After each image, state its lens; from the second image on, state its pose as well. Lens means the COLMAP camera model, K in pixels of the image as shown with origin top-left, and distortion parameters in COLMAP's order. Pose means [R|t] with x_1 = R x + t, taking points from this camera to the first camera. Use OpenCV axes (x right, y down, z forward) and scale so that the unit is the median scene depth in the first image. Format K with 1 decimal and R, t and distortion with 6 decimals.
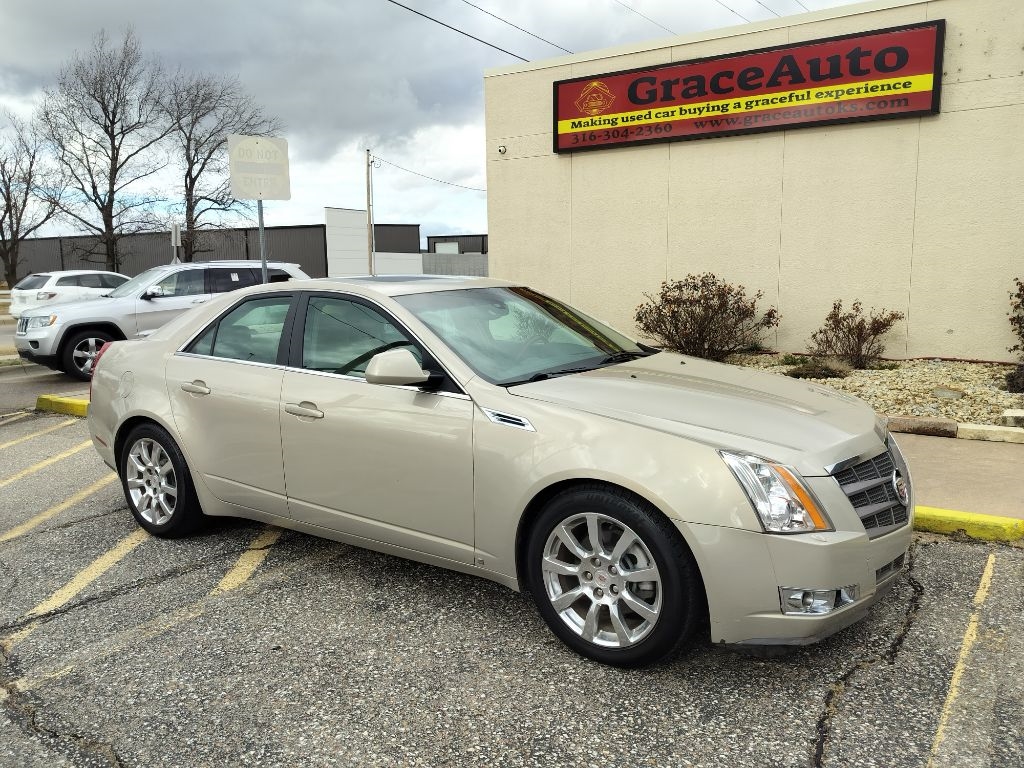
lens RADIAL K [[807.8, 0, 519.9], [0, 807.8, 385.2], [0, 0, 1]] dist [0.080822, -0.110998]
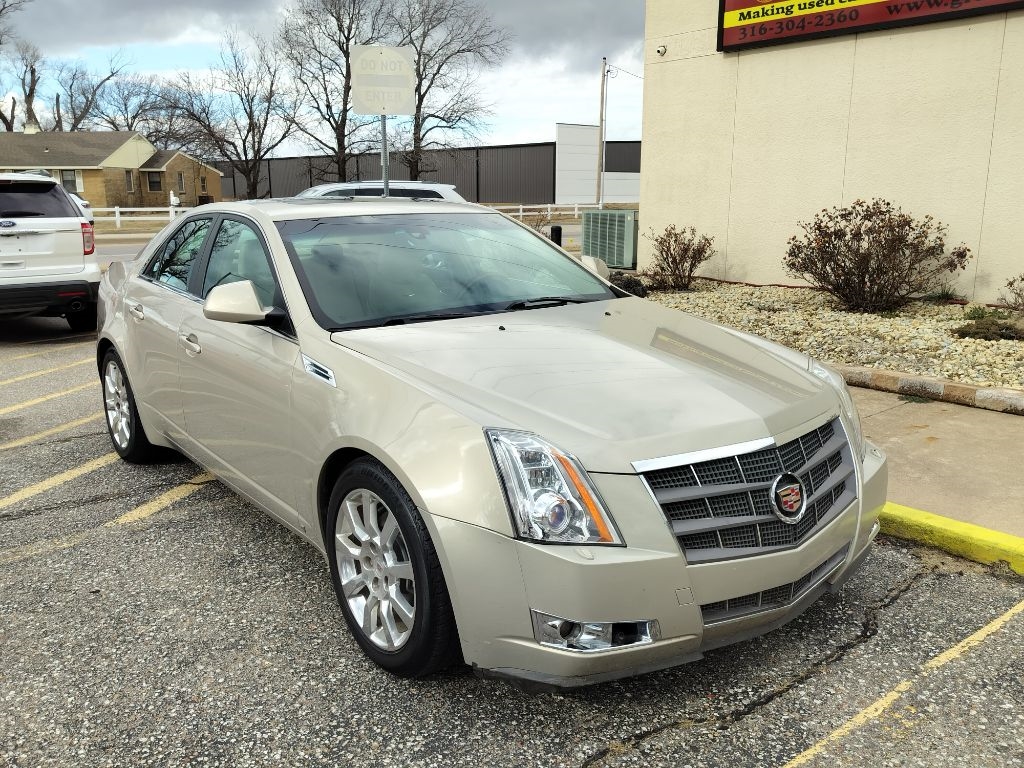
lens RADIAL K [[873.2, 0, 512.0], [0, 873.2, 384.0], [0, 0, 1]] dist [0.068341, -0.103139]
pose [[0.955275, 0.075351, -0.285957, 0.143868], [-0.054138, 0.995211, 0.081390, -0.008947], [0.290721, -0.062269, 0.954780, 0.058180]]
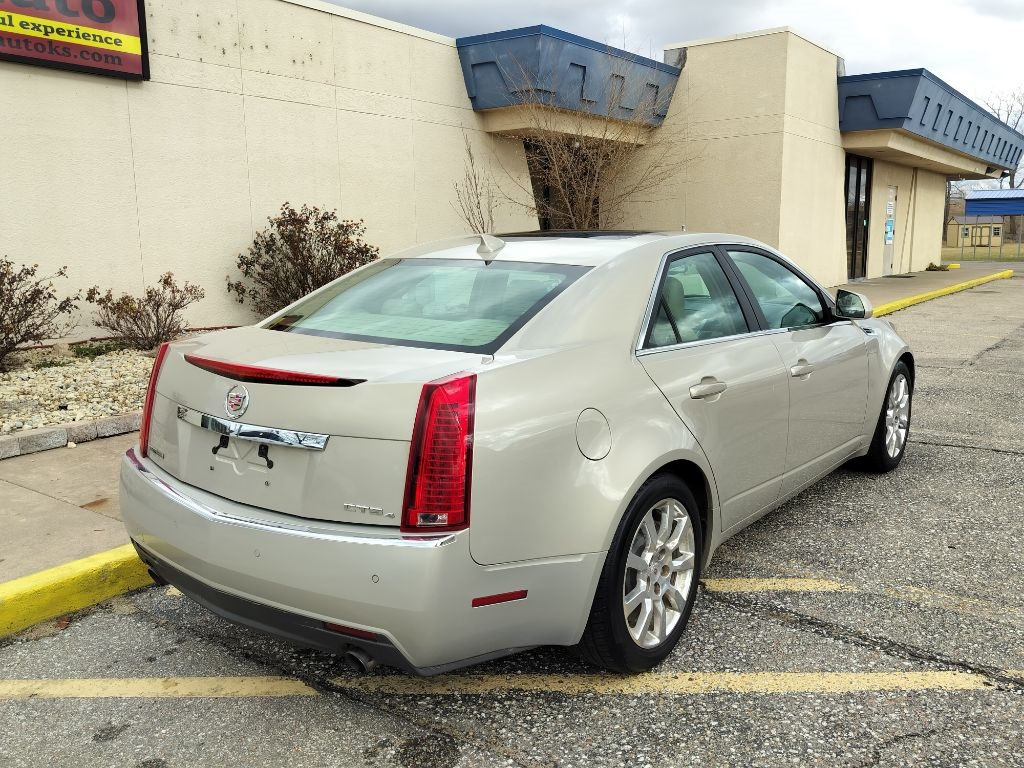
lens RADIAL K [[874.9, 0, 512.2], [0, 874.9, 379.0], [0, 0, 1]] dist [0.051600, -0.060777]
pose [[0.046857, -0.149666, 0.987626, -0.499193], [0.152349, 0.978215, 0.141012, -0.059178], [-0.987215, 0.143857, 0.068638, 0.489416]]
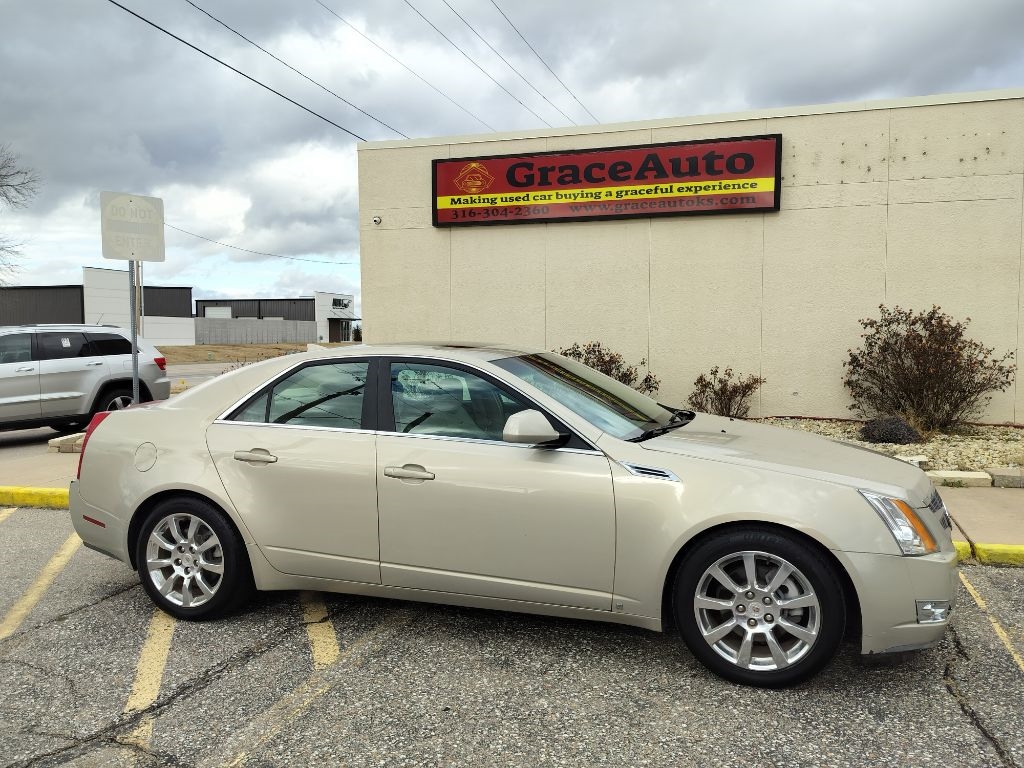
lens RADIAL K [[807.8, 0, 519.9], [0, 807.8, 385.2], [0, 0, 1]] dist [0.080822, -0.110998]
pose [[0.961253, -0.007774, 0.275557, -0.158979], [0.030651, 0.996418, -0.078814, 0.001947], [-0.273958, 0.084206, 0.958048, -0.007432]]
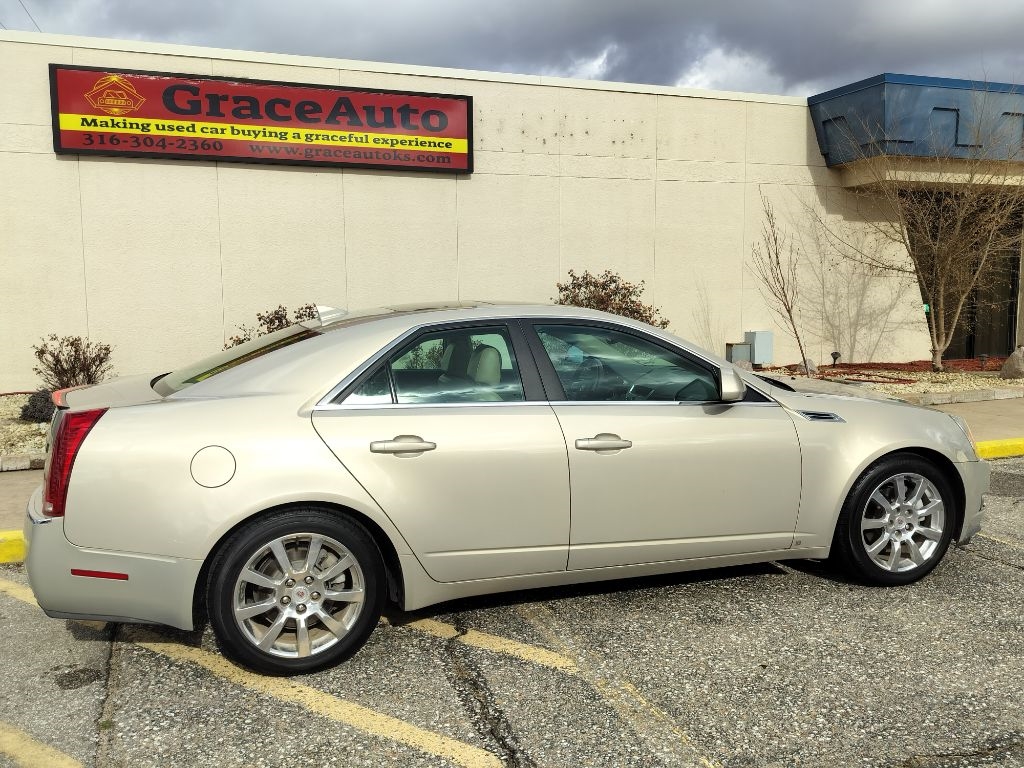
lens RADIAL K [[859.8, 0, 512.0], [0, 859.8, 384.0], [0, 0, 1]] dist [0.087507, -0.137309]
pose [[0.605119, -0.072334, 0.792842, -0.429189], [0.112825, 0.993605, 0.004540, -0.020709], [-0.788100, 0.086705, 0.609410, 0.184212]]
